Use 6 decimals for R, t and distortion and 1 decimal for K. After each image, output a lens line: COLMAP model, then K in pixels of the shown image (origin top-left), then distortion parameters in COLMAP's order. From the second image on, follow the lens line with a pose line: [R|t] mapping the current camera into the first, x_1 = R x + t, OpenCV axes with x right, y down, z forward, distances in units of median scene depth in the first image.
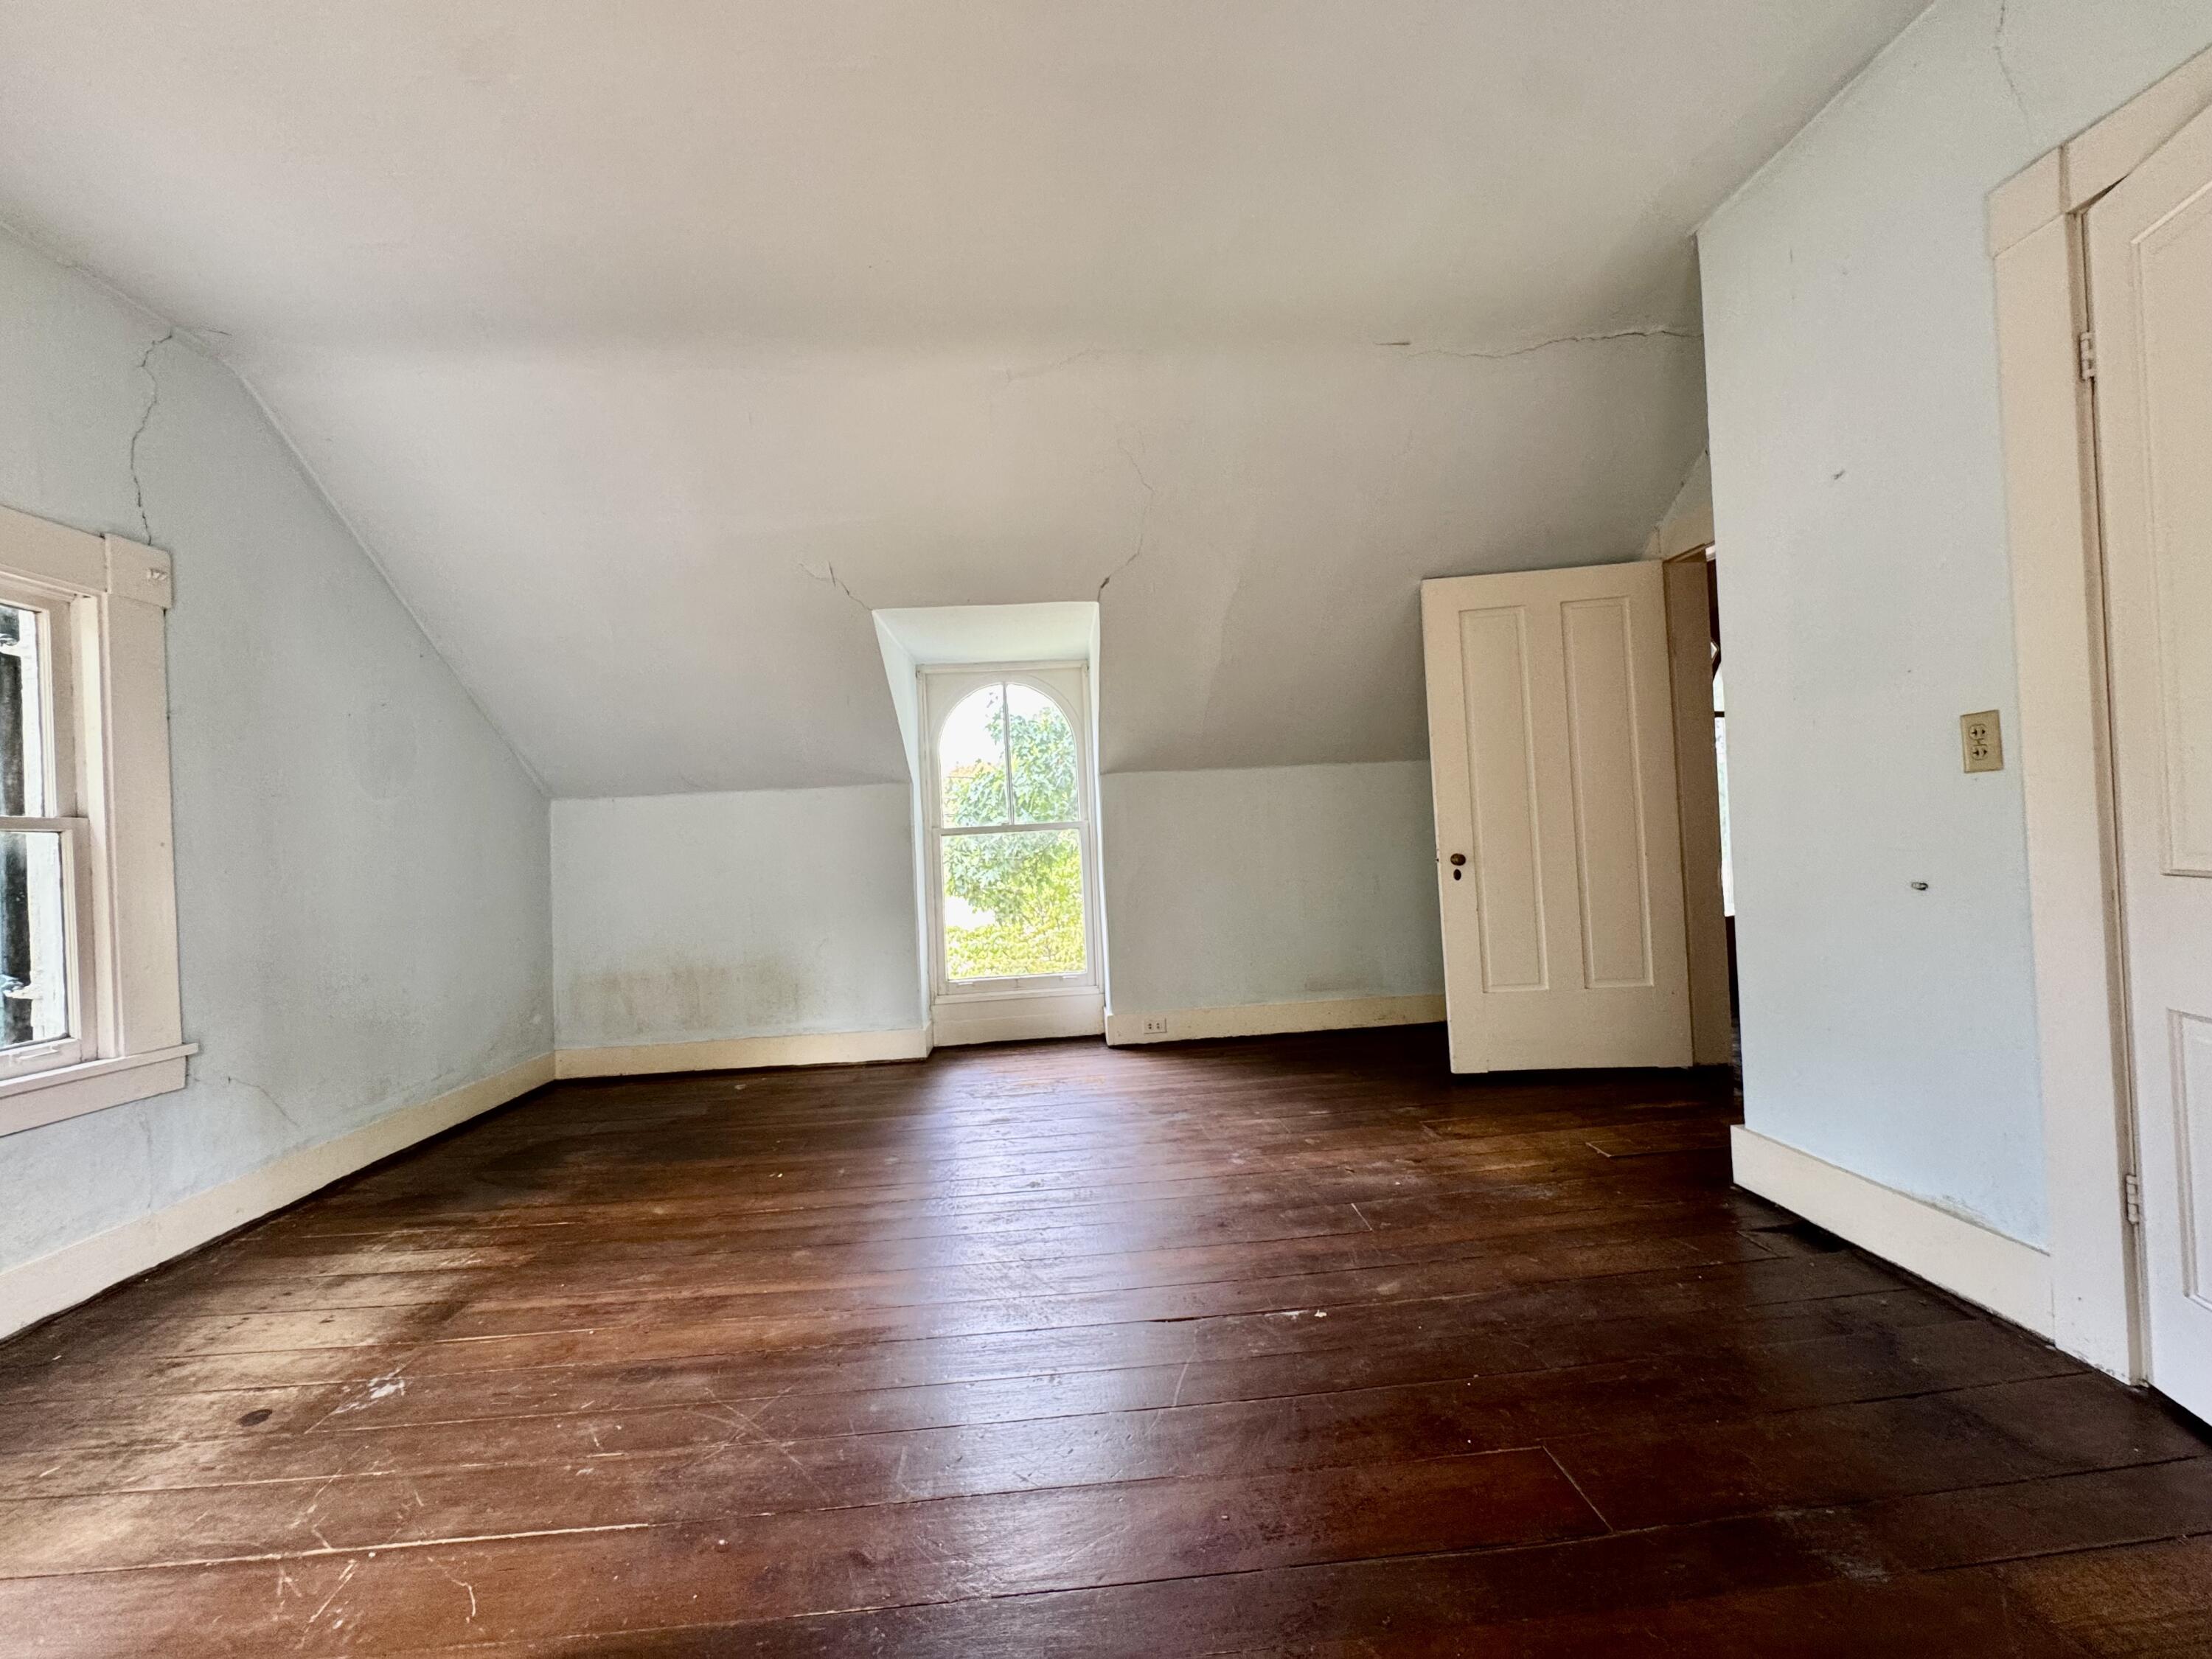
lens RADIAL K [[889.9, 0, 1099.6], [0, 889.9, 825.5], [0, 0, 1]] dist [-0.007571, 0.000863]
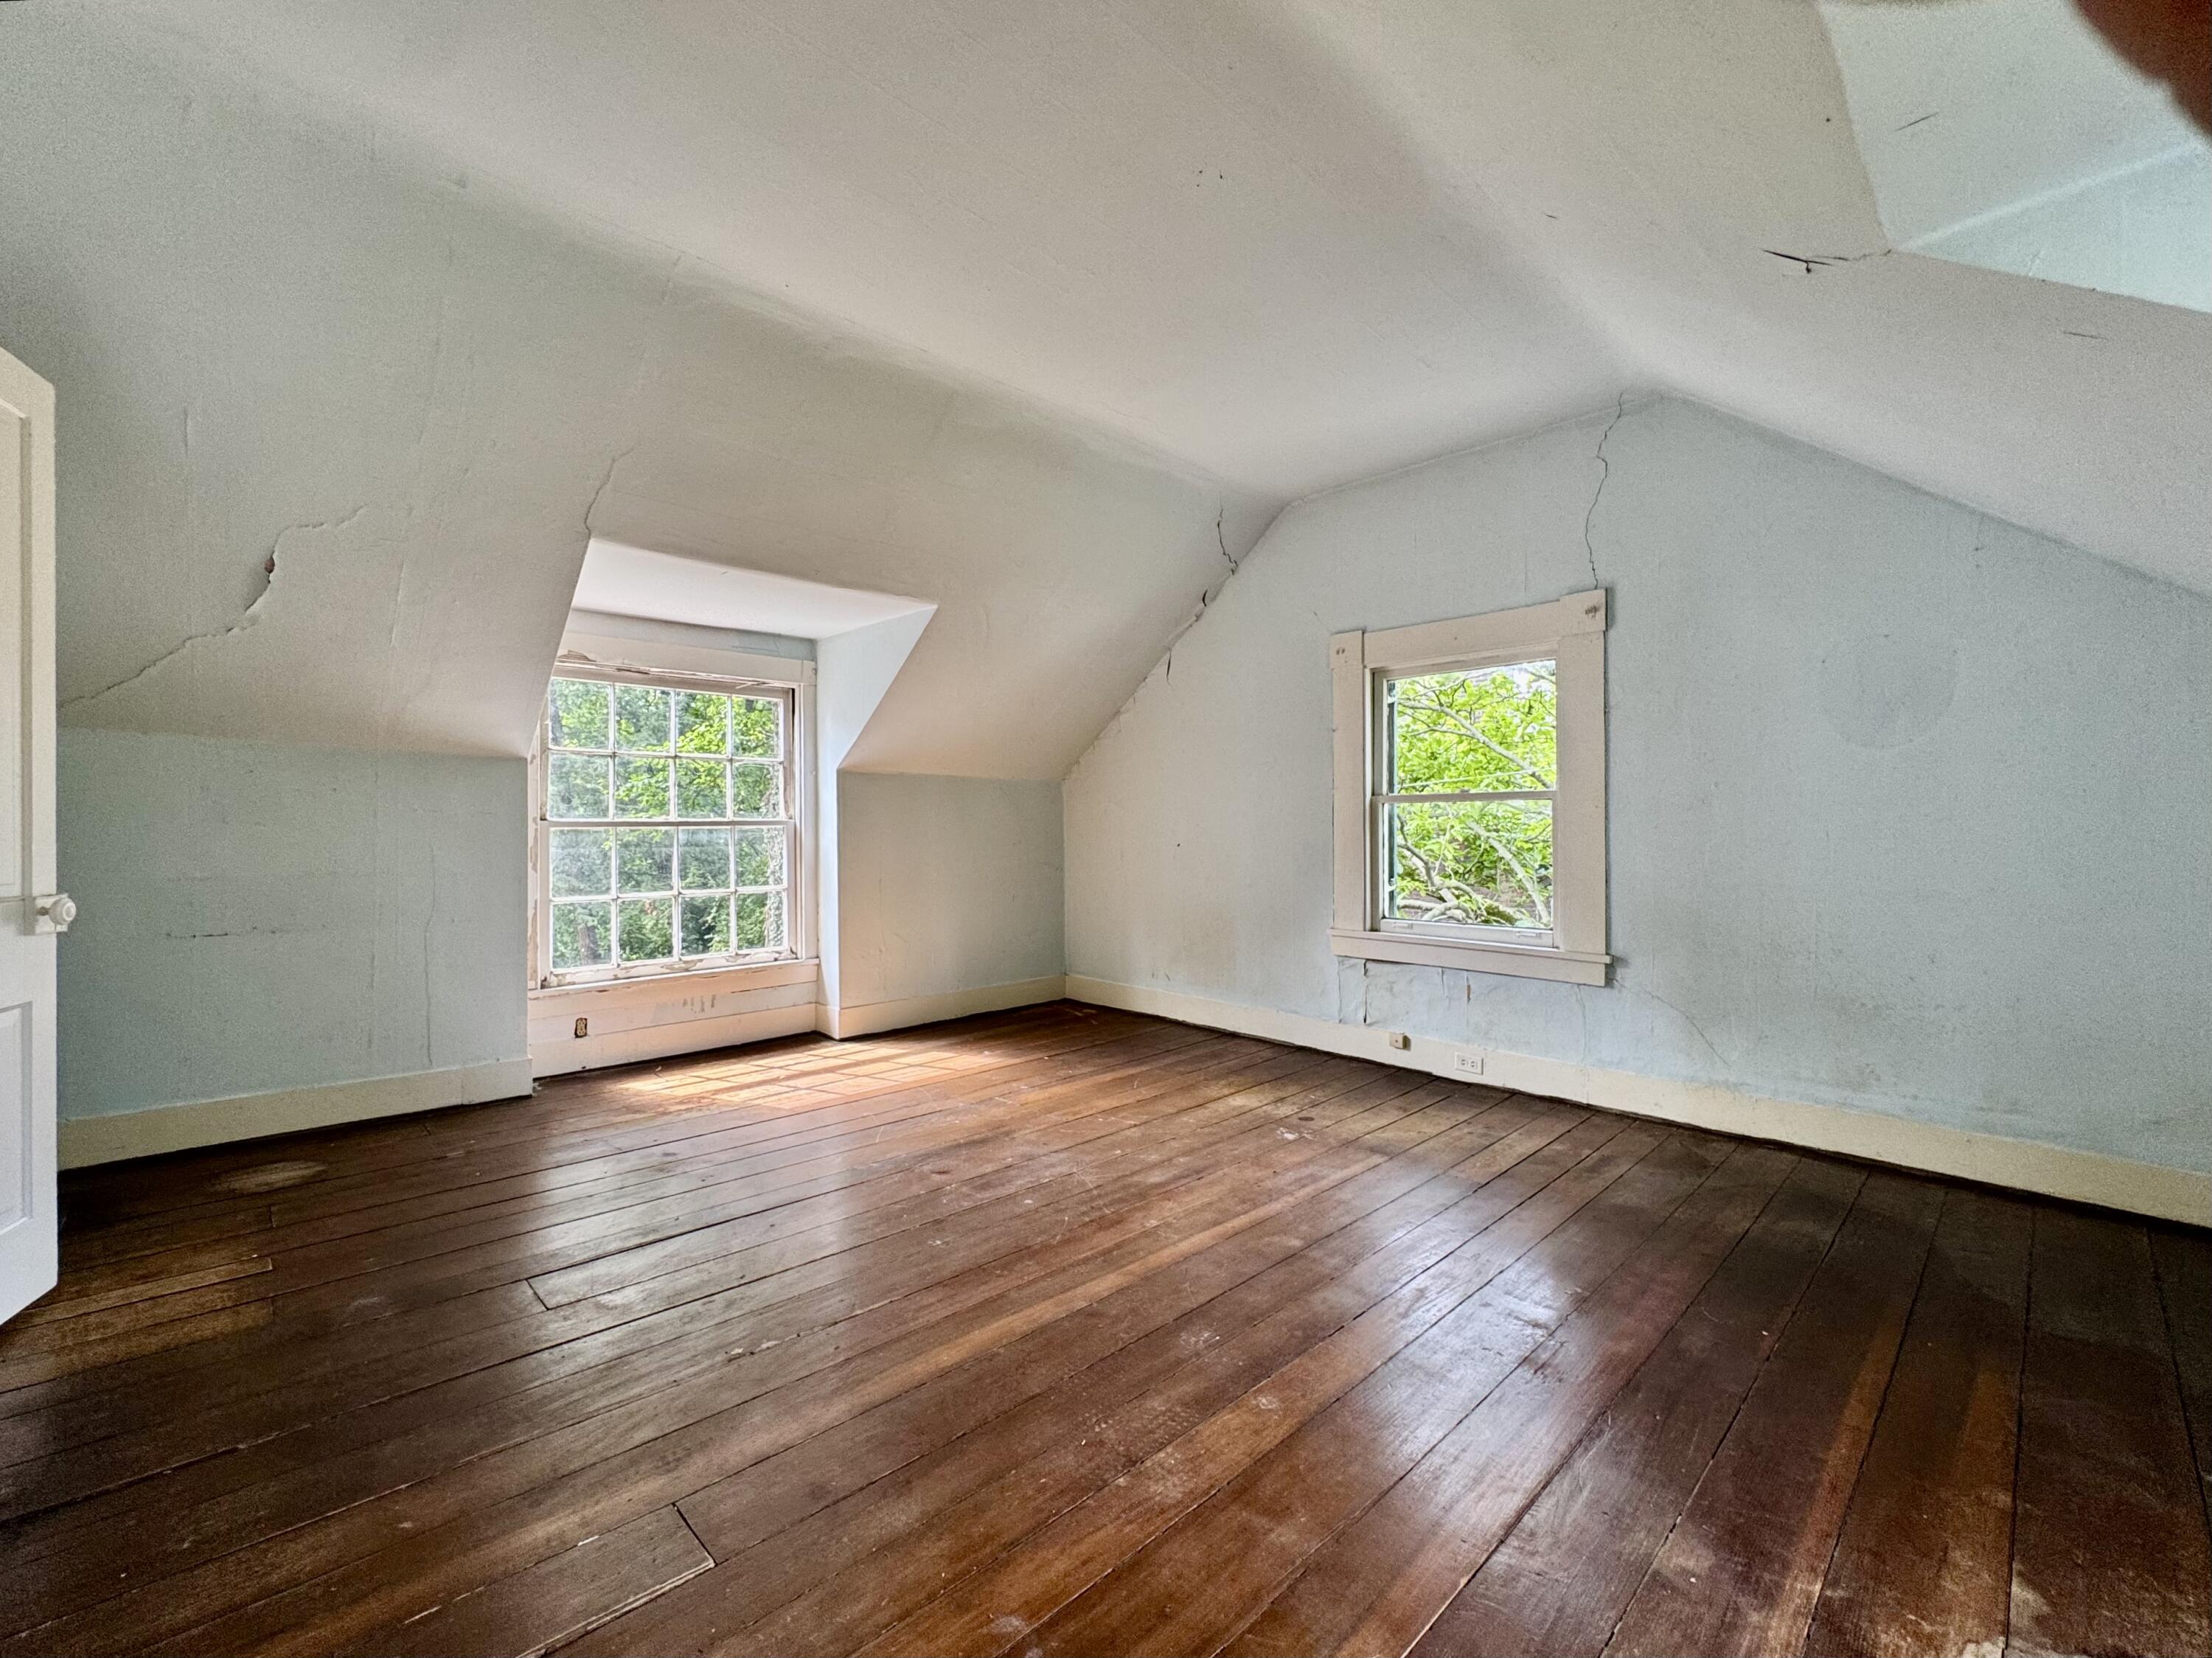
lens RADIAL K [[889.8, 0, 1099.6], [0, 889.8, 832.2], [0, 0, 1]] dist [-0.007571, 0.000863]
pose [[-0.744691, 0.046803, -0.665766, 0.543807], [0.043691, 0.998817, 0.021346, -0.003297], [0.665978, -0.013192, -0.745855, 1.889227]]
